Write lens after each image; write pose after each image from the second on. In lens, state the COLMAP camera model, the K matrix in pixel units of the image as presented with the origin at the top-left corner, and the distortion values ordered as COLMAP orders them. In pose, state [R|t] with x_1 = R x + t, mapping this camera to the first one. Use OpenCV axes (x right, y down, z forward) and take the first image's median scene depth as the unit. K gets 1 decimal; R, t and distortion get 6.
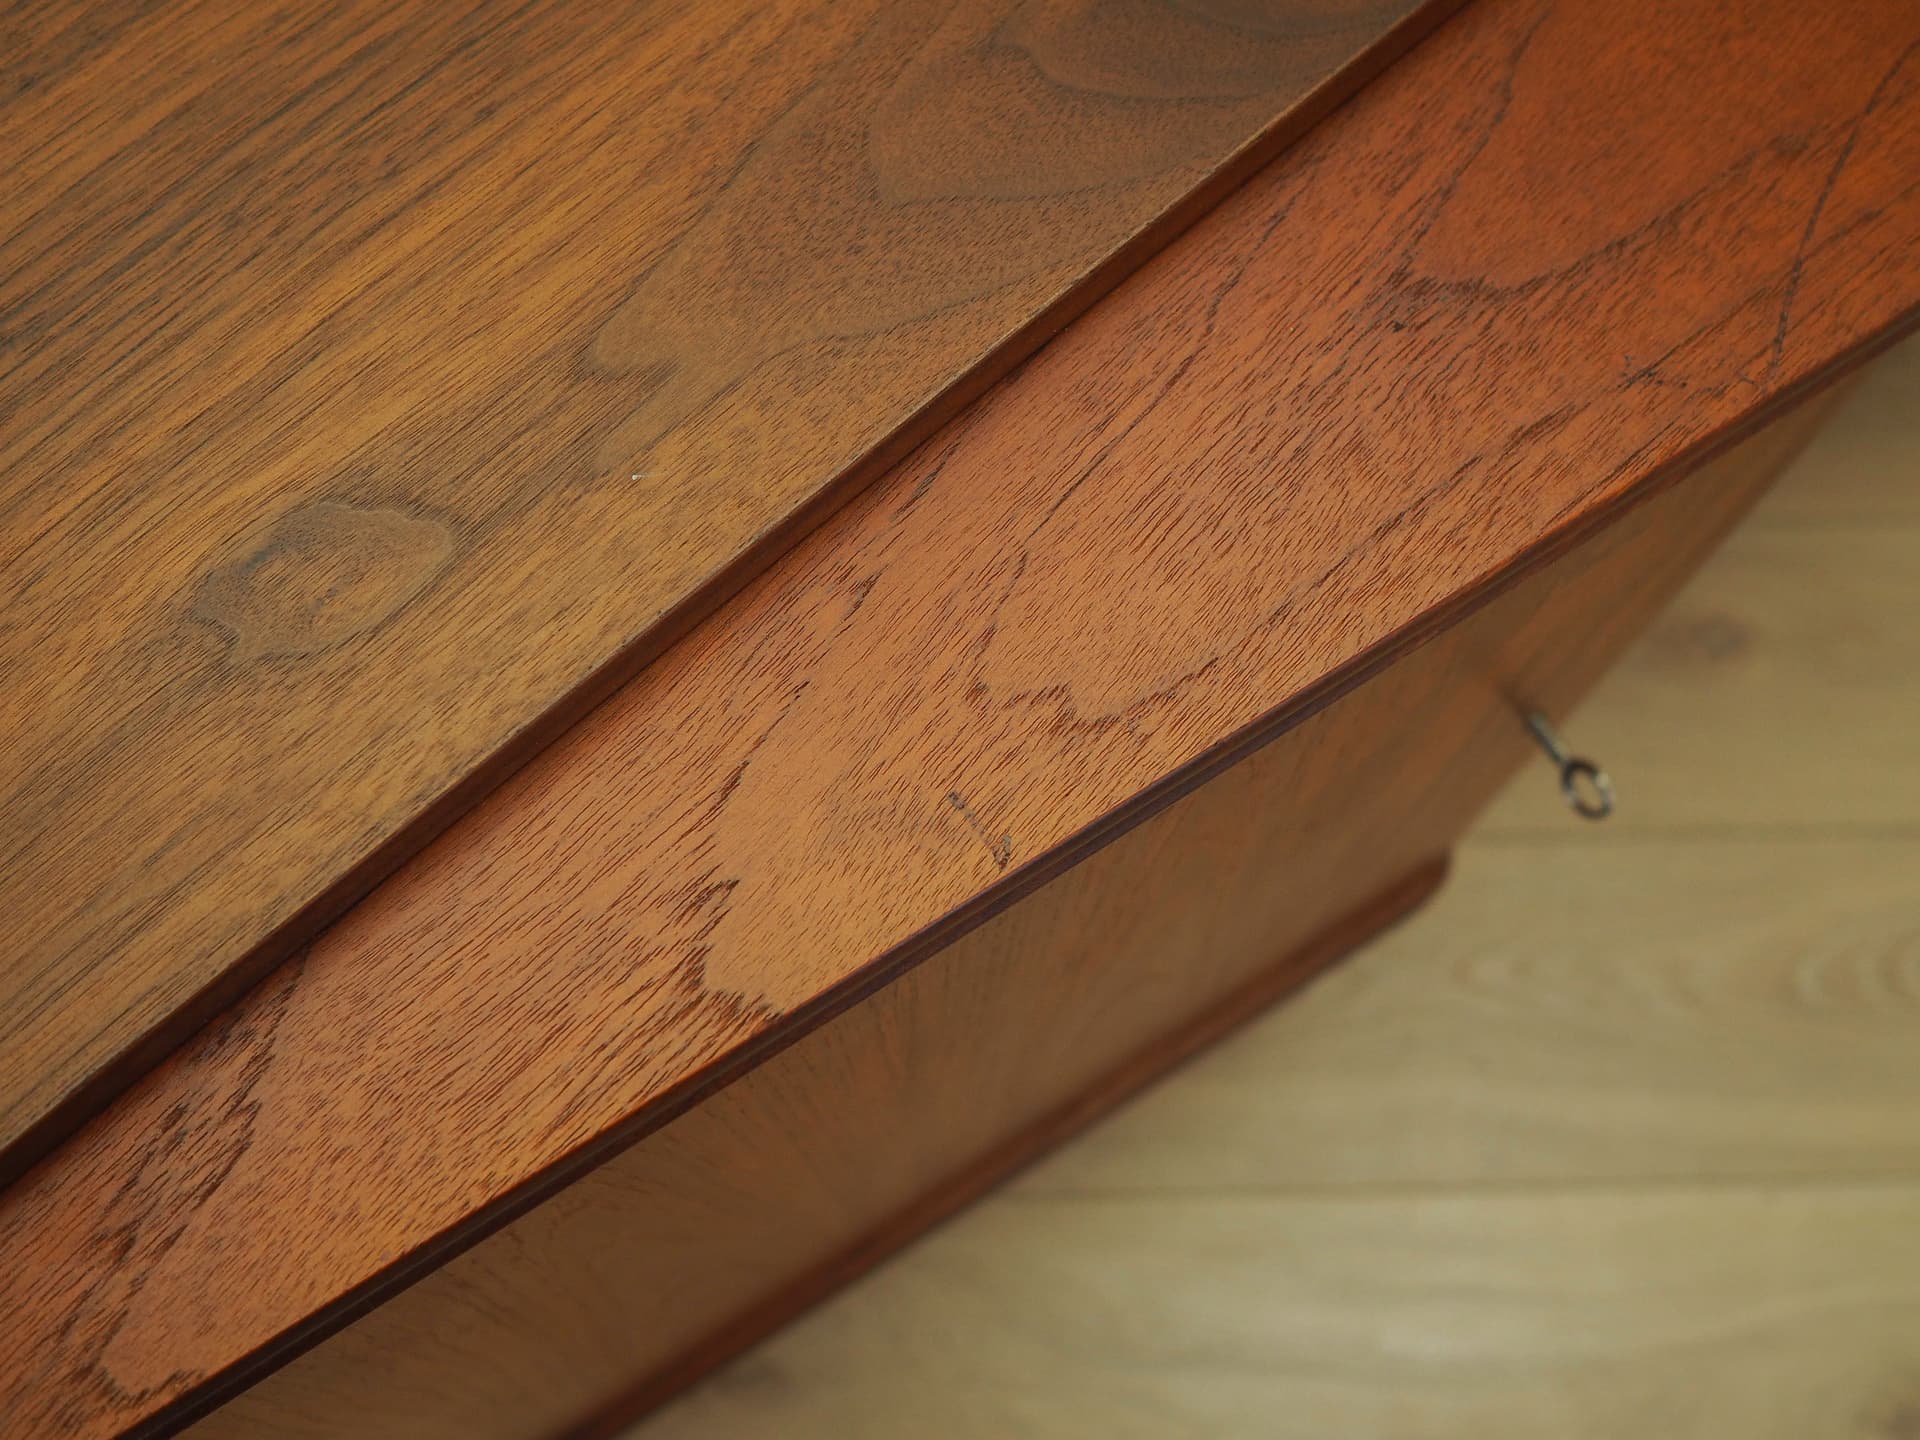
lens RADIAL K [[2086.4, 0, 960.0], [0, 2086.4, 720.0], [0, 0, 1]] dist [-0.020677, 0.027847]
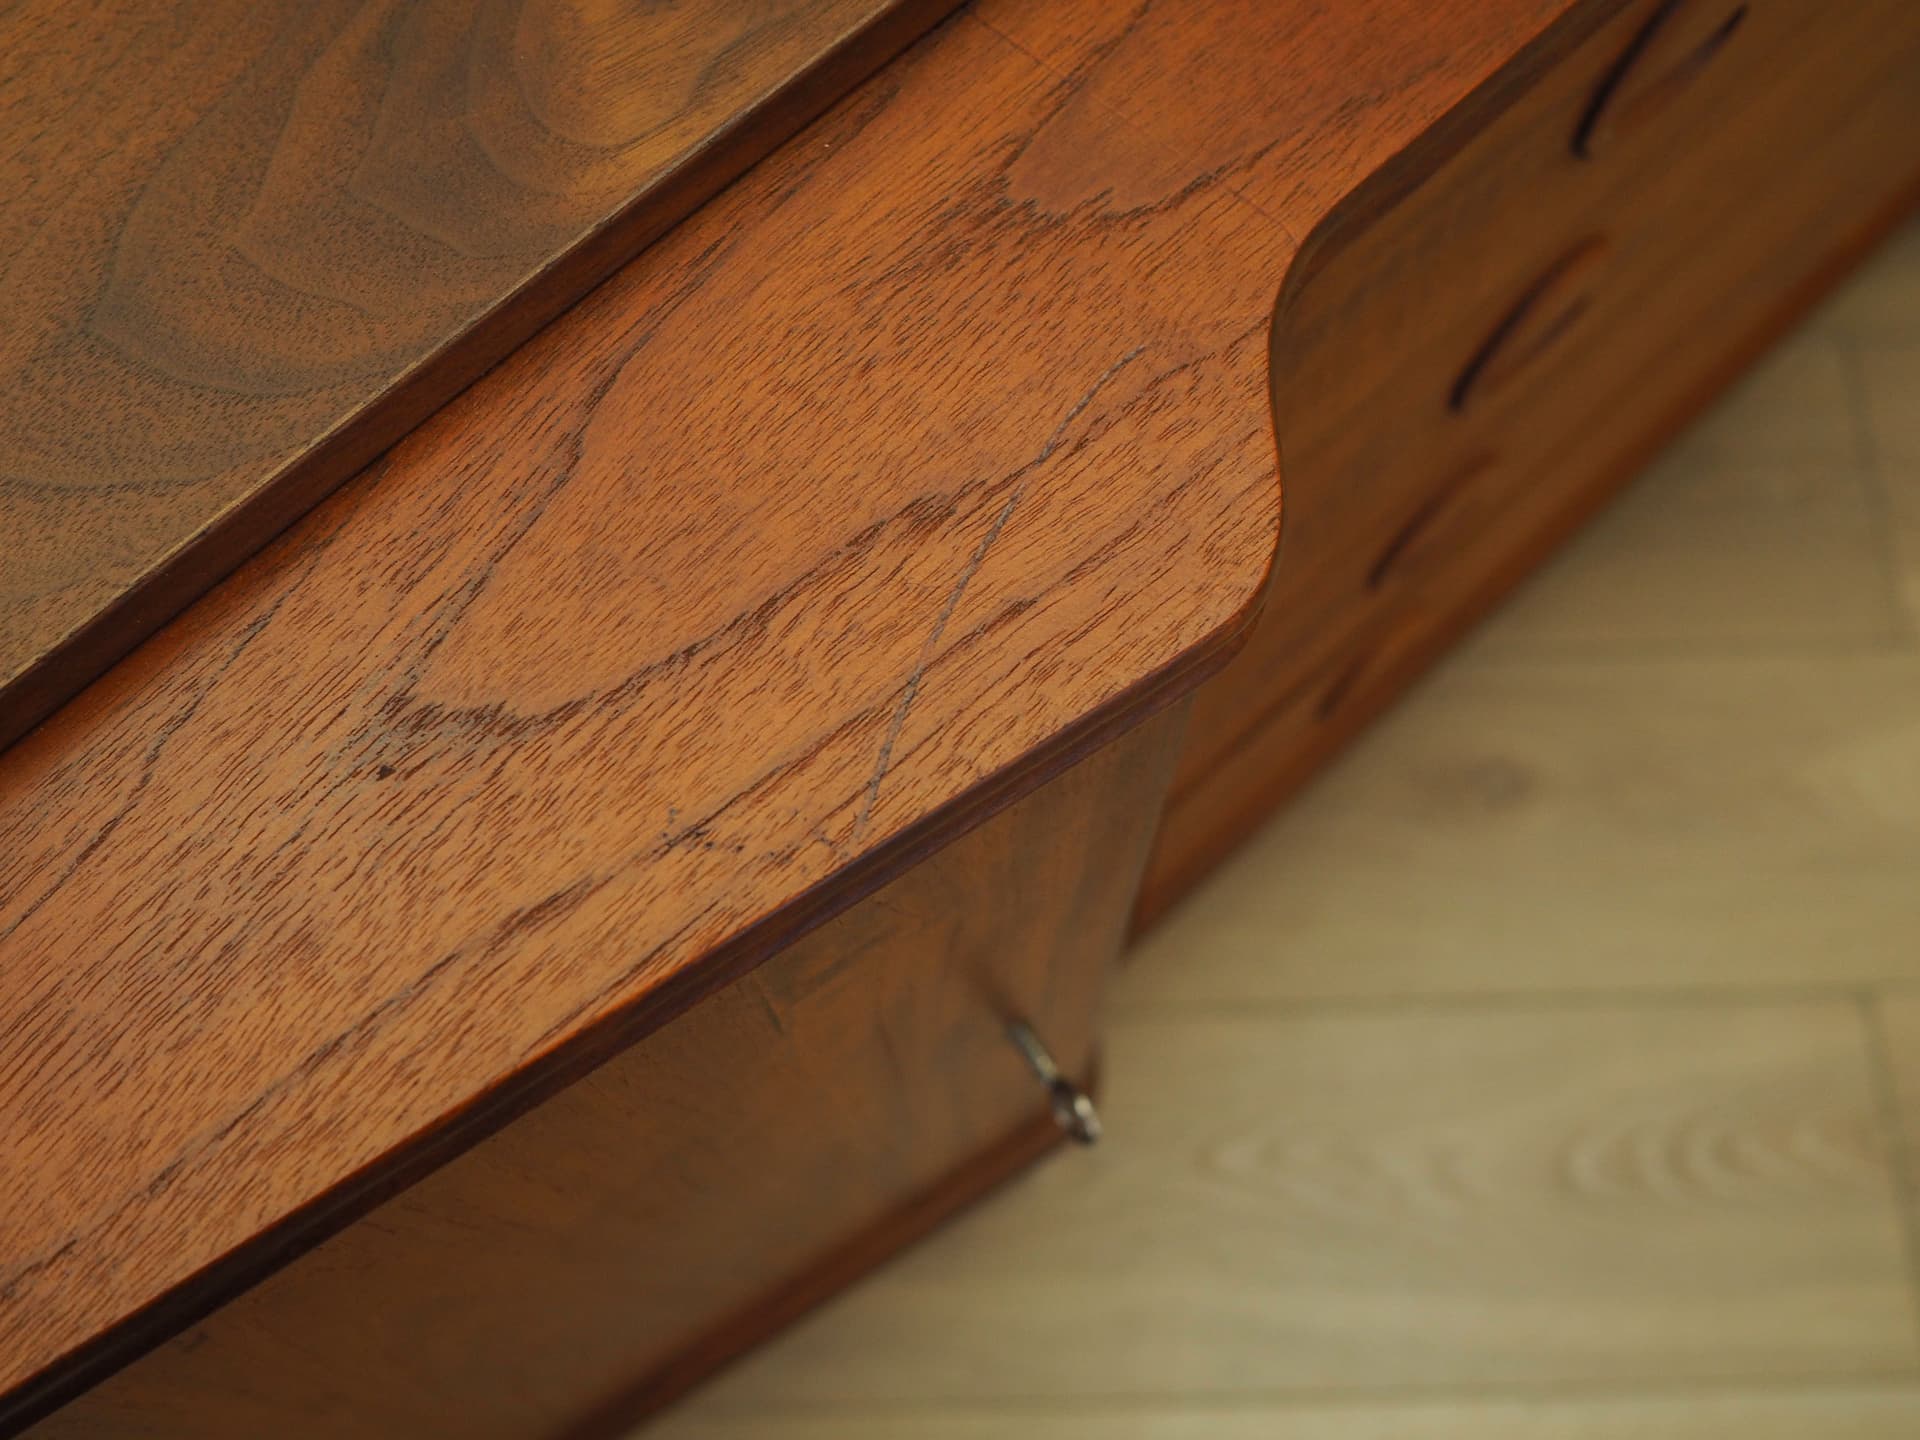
lens RADIAL K [[2071.1, 0, 958.2], [0, 2071.1, 702.5], [0, 0, 1]] dist [-0.017503, 0.009925]
pose [[0.998809, -0.013039, -0.047018, 0.465080], [0.013252, 0.999903, 0.004238, -0.217045], [0.046958, -0.004856, 0.998885, 0.236897]]
